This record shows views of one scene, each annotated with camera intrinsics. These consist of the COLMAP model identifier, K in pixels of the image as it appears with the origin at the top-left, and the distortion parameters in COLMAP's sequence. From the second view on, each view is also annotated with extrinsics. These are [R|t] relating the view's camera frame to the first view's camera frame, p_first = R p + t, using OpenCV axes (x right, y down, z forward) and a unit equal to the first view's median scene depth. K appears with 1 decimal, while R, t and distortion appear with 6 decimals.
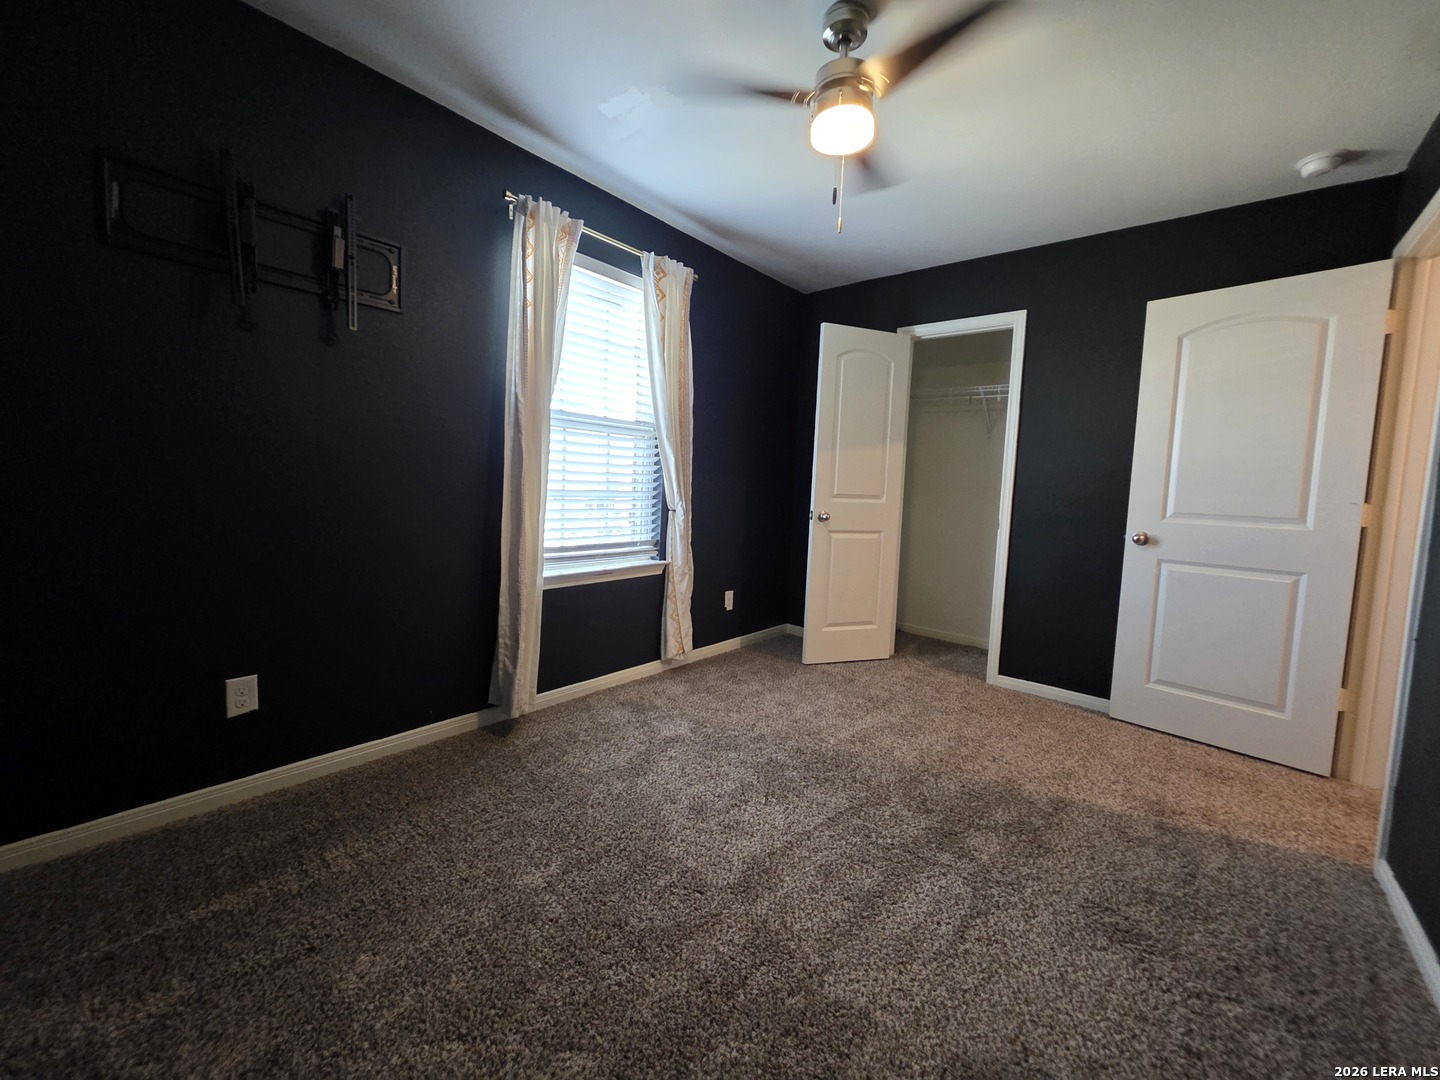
lens RADIAL K [[578.4, 0, 713.7], [0, 578.4, 532.4], [0, 0, 1]] dist [0.000622, 0.000587]
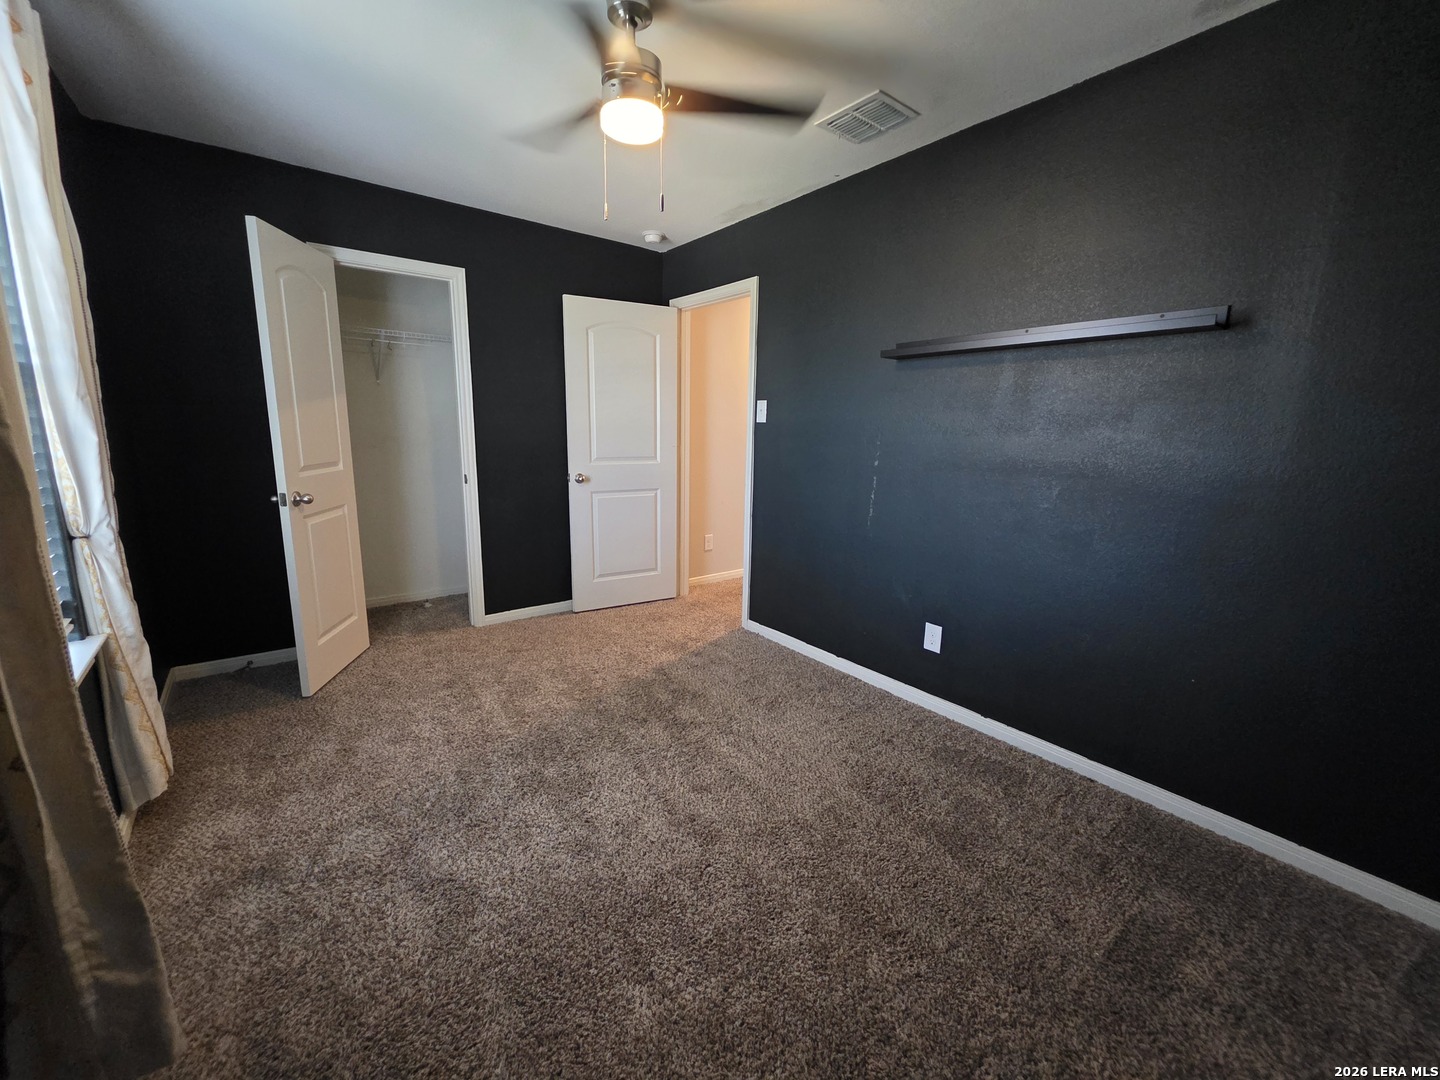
lens RADIAL K [[578.4, 0, 713.0], [0, 578.4, 536.5], [0, 0, 1]] dist [0.000622, 0.000587]
pose [[0.206326, -0.226150, 0.951990, -0.536890], [0.071568, 0.973807, 0.215821, -0.132180], [-0.975862, 0.023602, 0.217107, 0.423775]]
